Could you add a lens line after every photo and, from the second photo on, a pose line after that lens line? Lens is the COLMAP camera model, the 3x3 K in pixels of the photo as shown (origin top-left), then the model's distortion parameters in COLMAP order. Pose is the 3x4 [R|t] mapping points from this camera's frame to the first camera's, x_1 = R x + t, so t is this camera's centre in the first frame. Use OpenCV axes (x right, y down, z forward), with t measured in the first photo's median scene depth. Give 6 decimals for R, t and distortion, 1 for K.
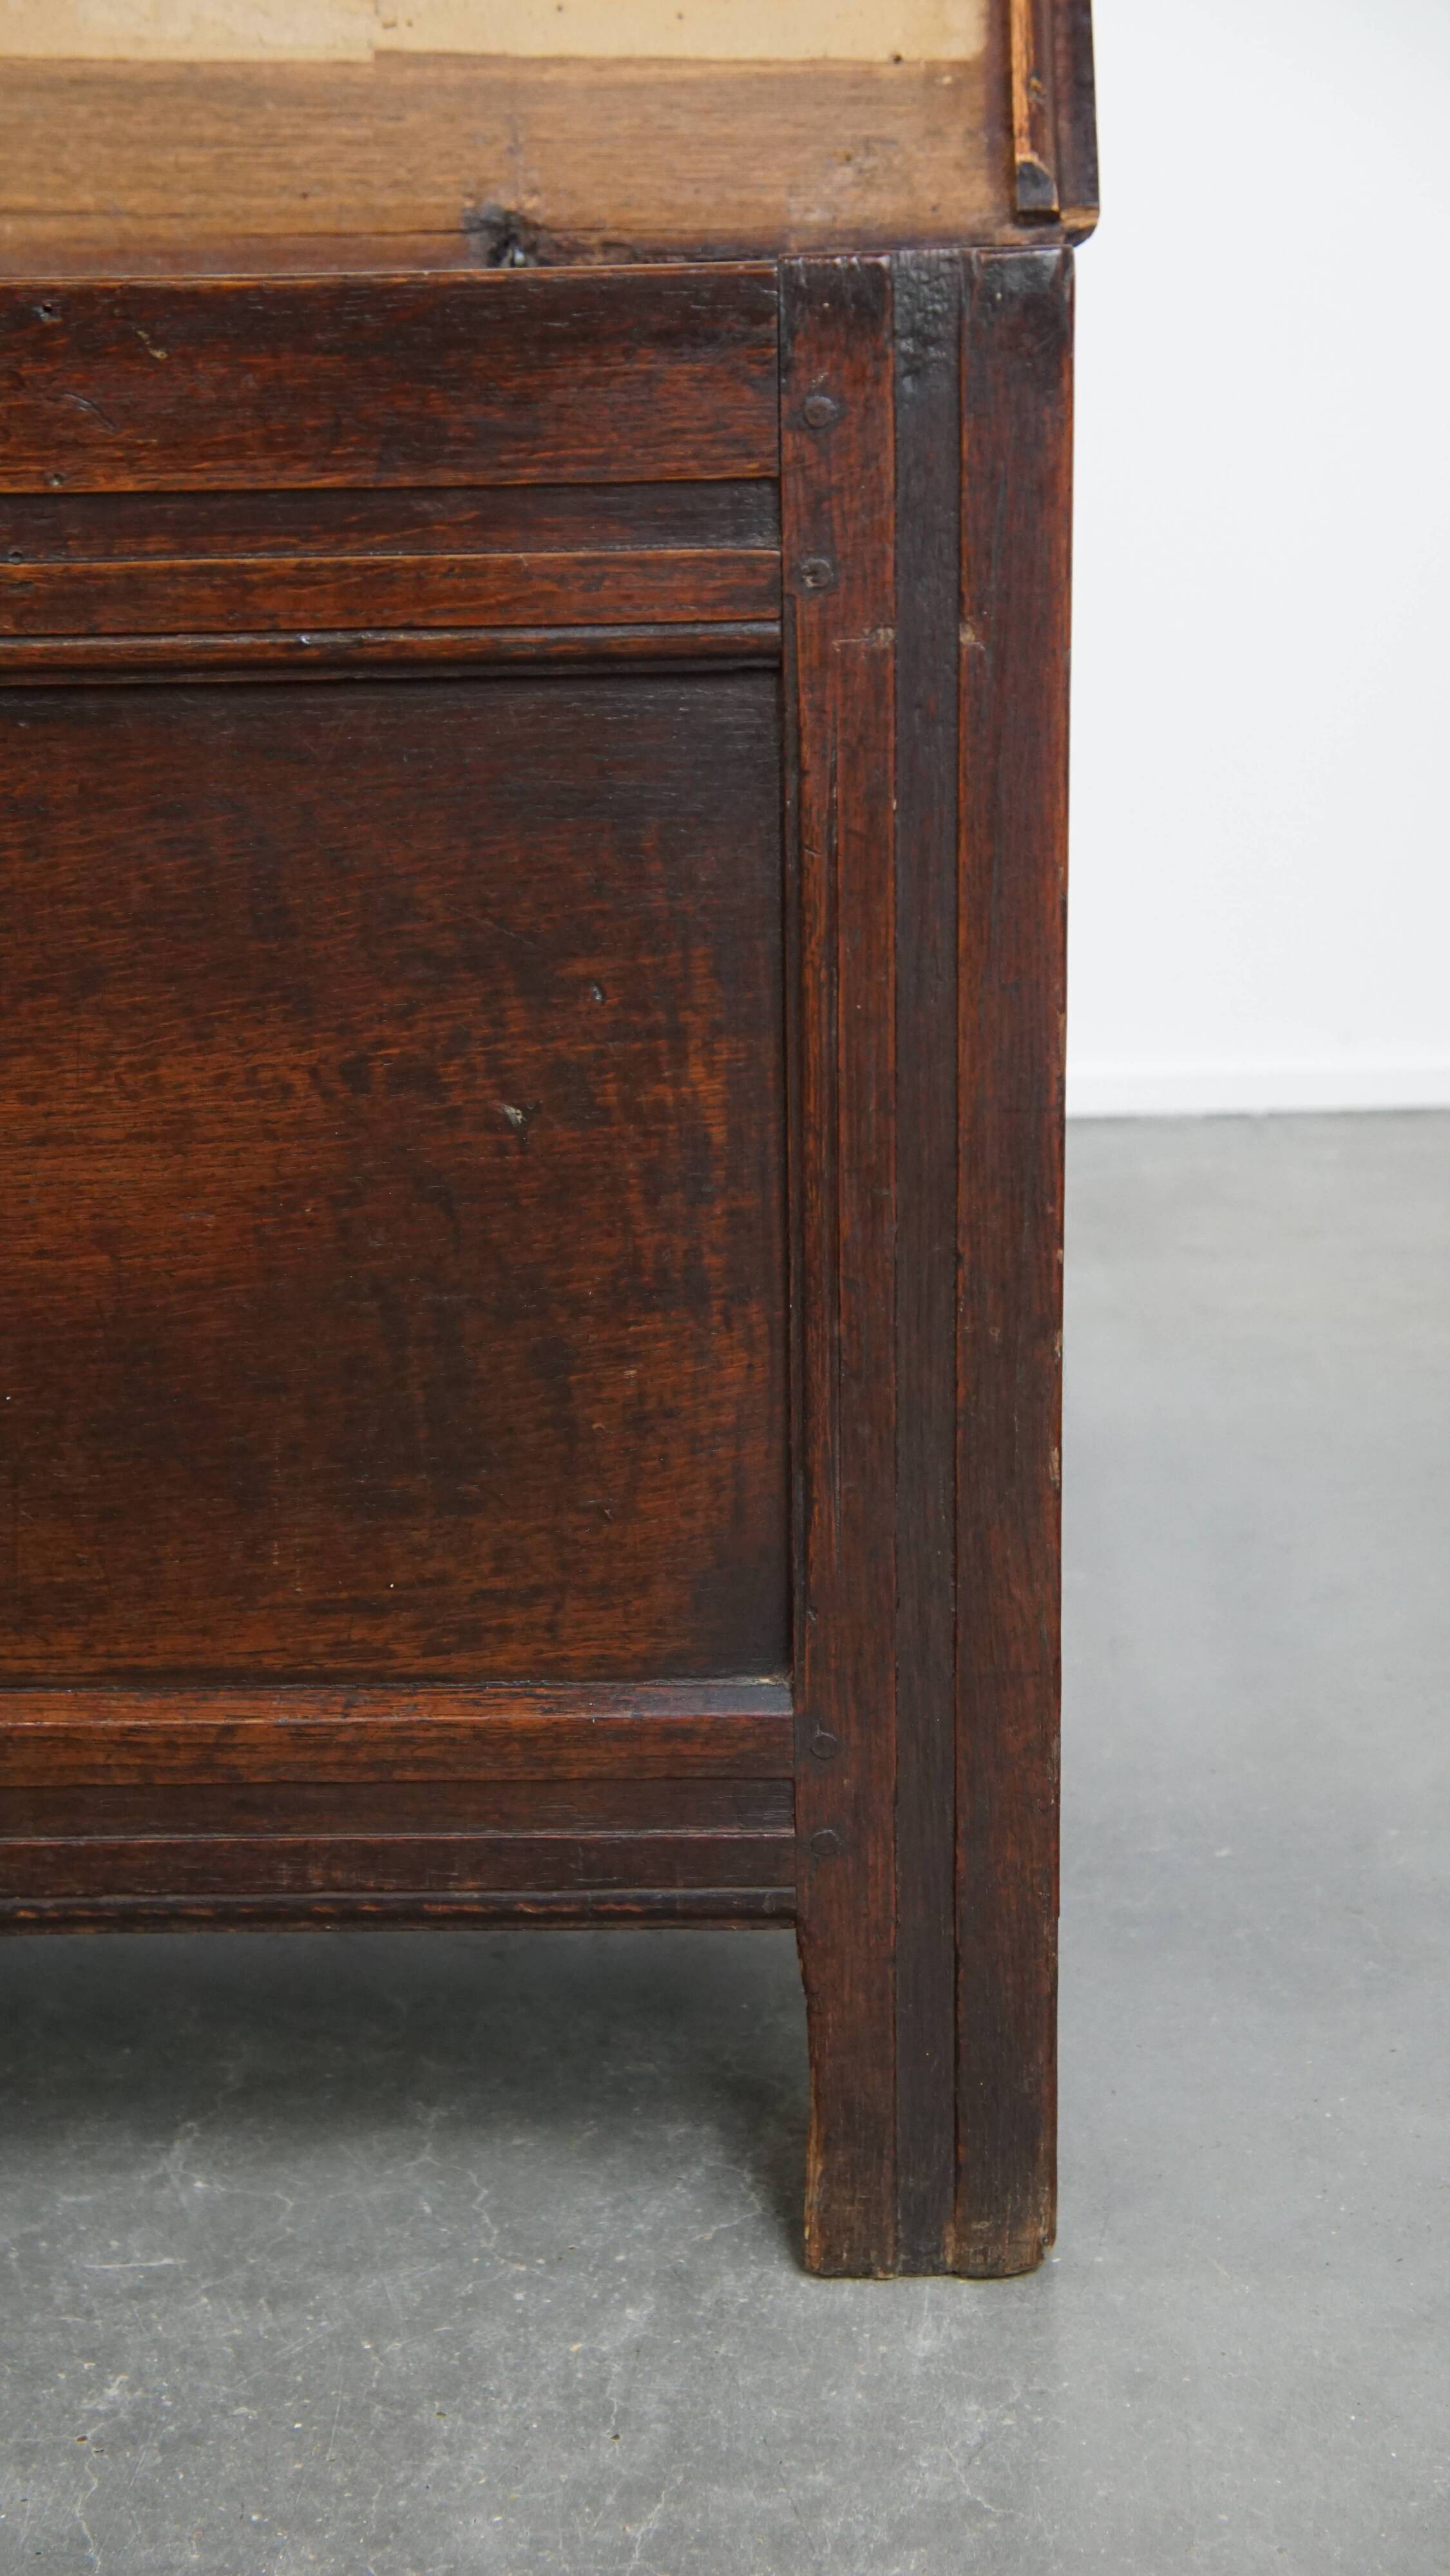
lens RADIAL K [[3853.6, 0, 725.0], [0, 3853.6, 1288.0], [0, 0, 1]] dist [0.110916, 0.776445]
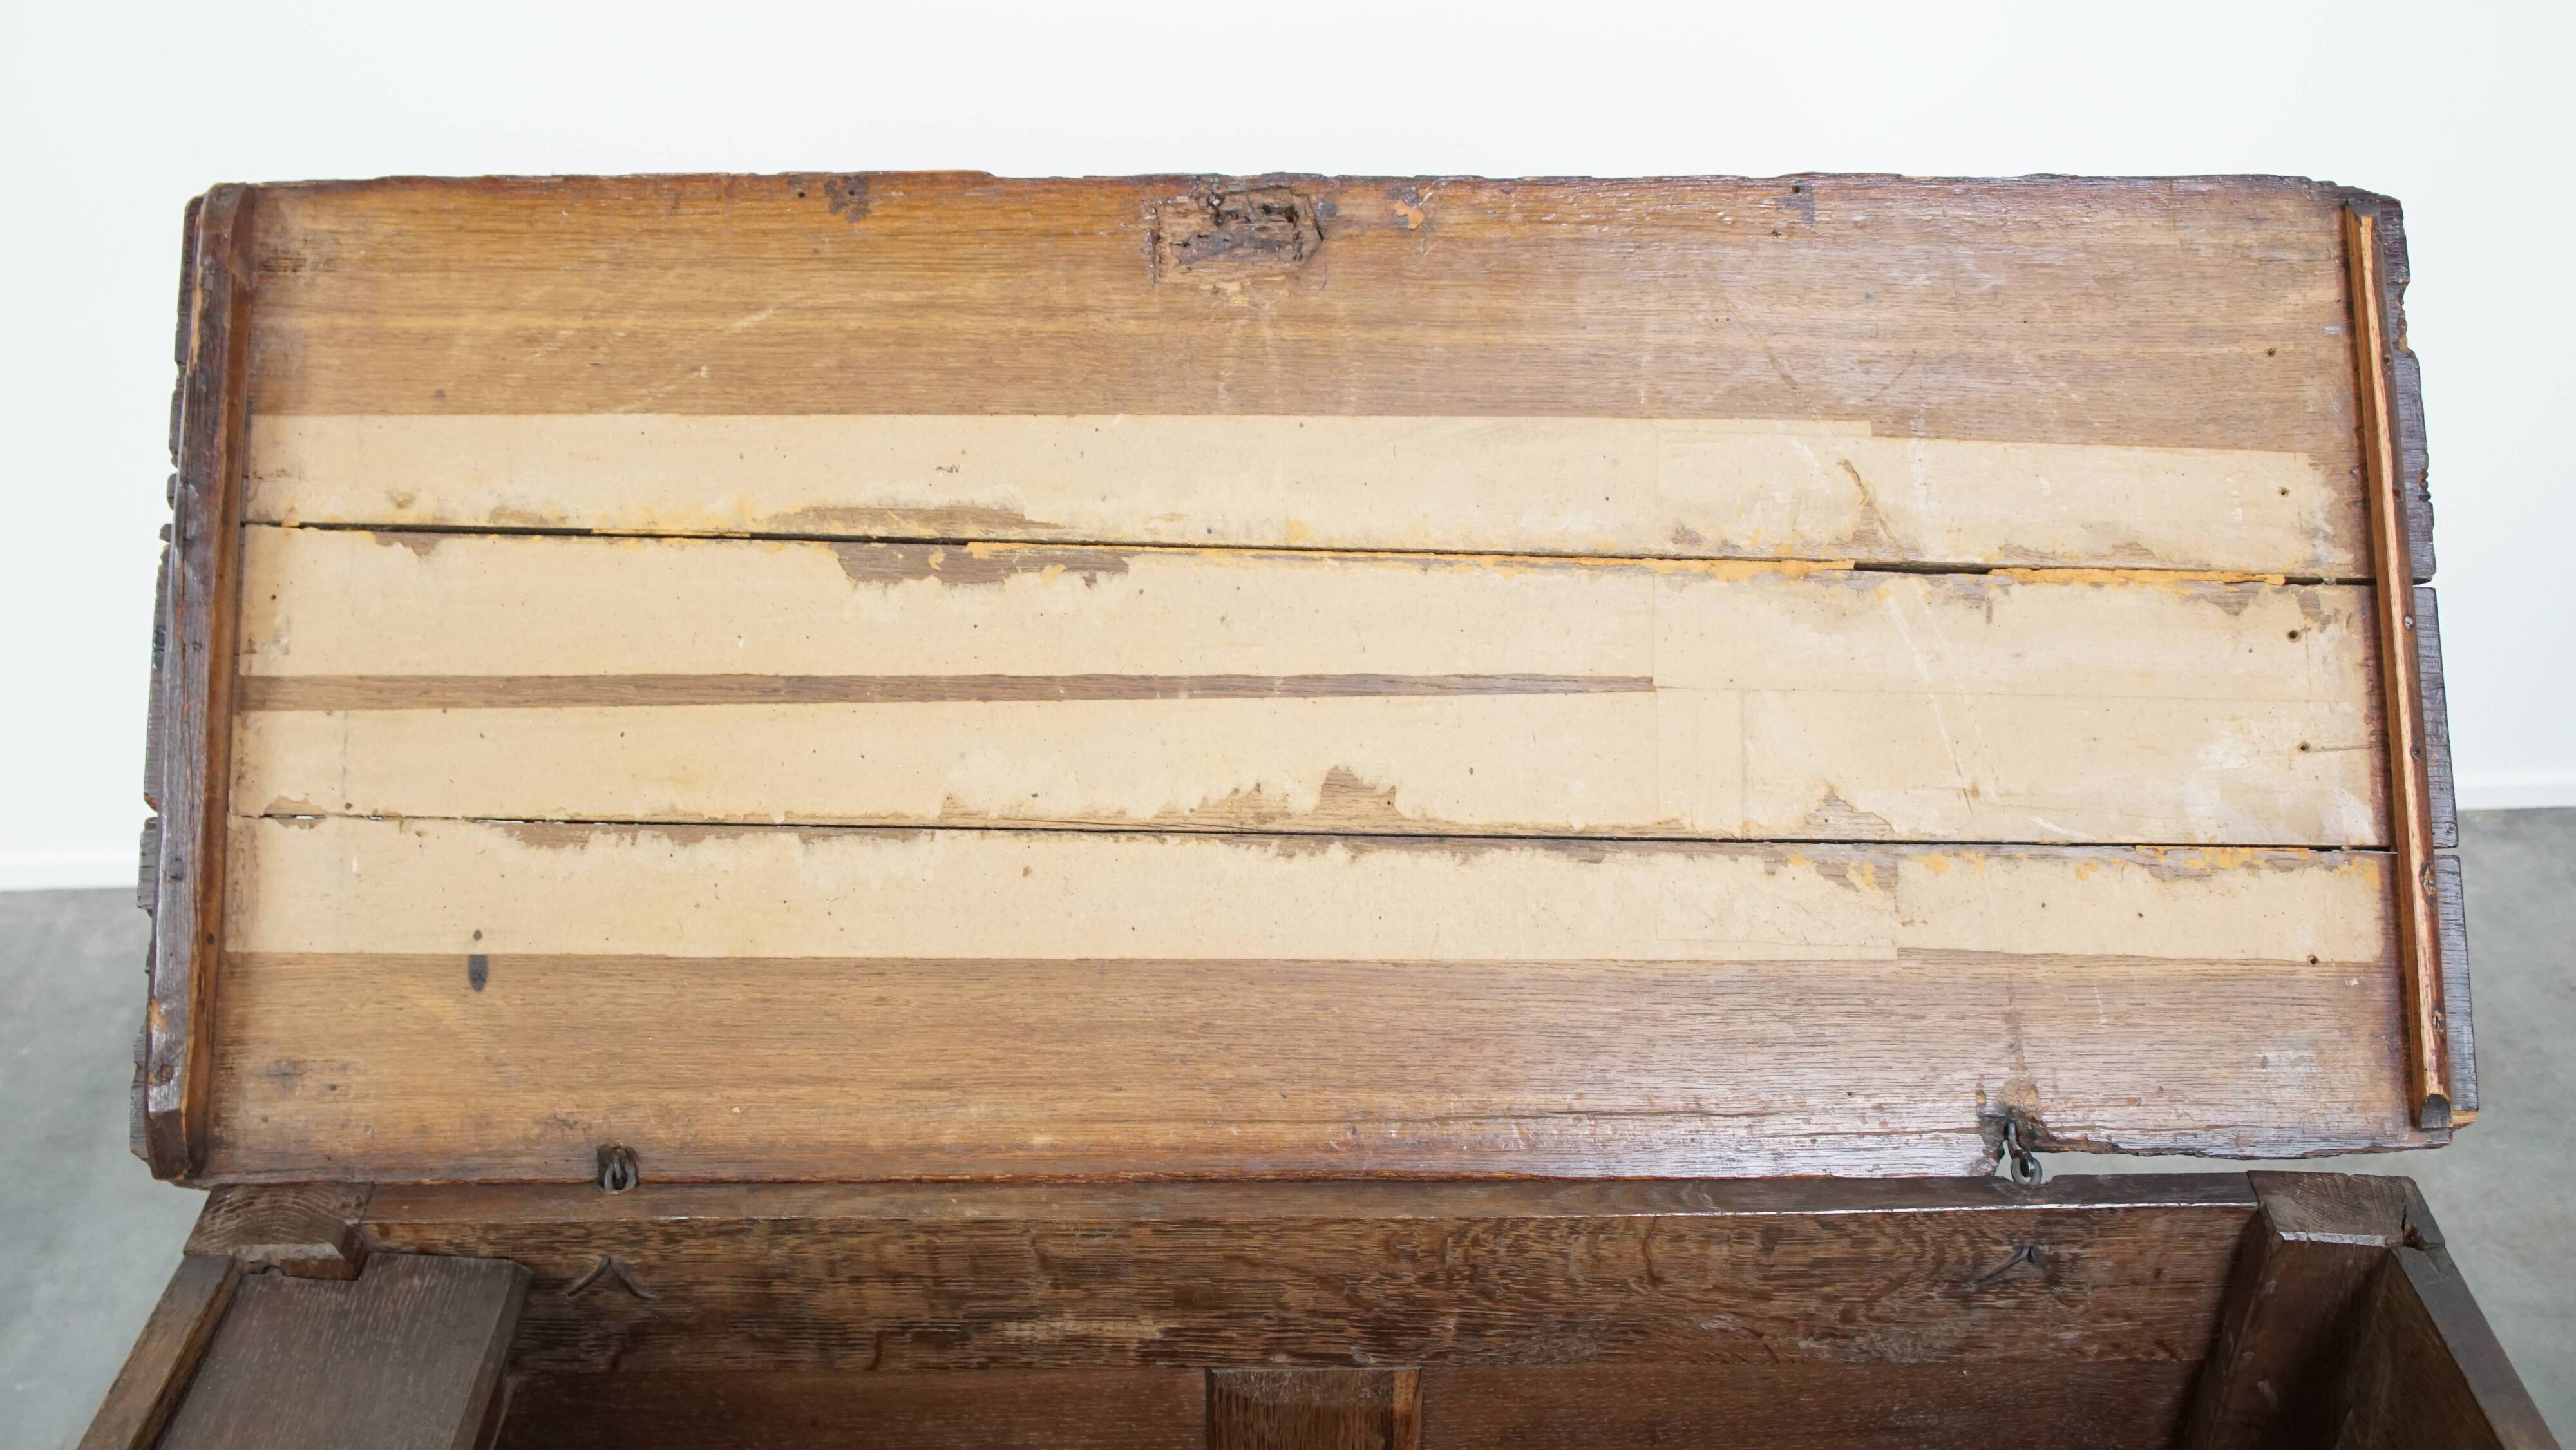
lens RADIAL K [[2396.9, 0, 1314.5], [0, 2396.9, 705.9], [0, 0, 1]] dist [-0.123355, 0.190354]
pose [[0.999347, -0.000932, 0.036113, -0.406480], [-0.009876, 0.954533, 0.297941, -0.828870], [-0.034749, -0.298103, 0.953901, 0.443756]]
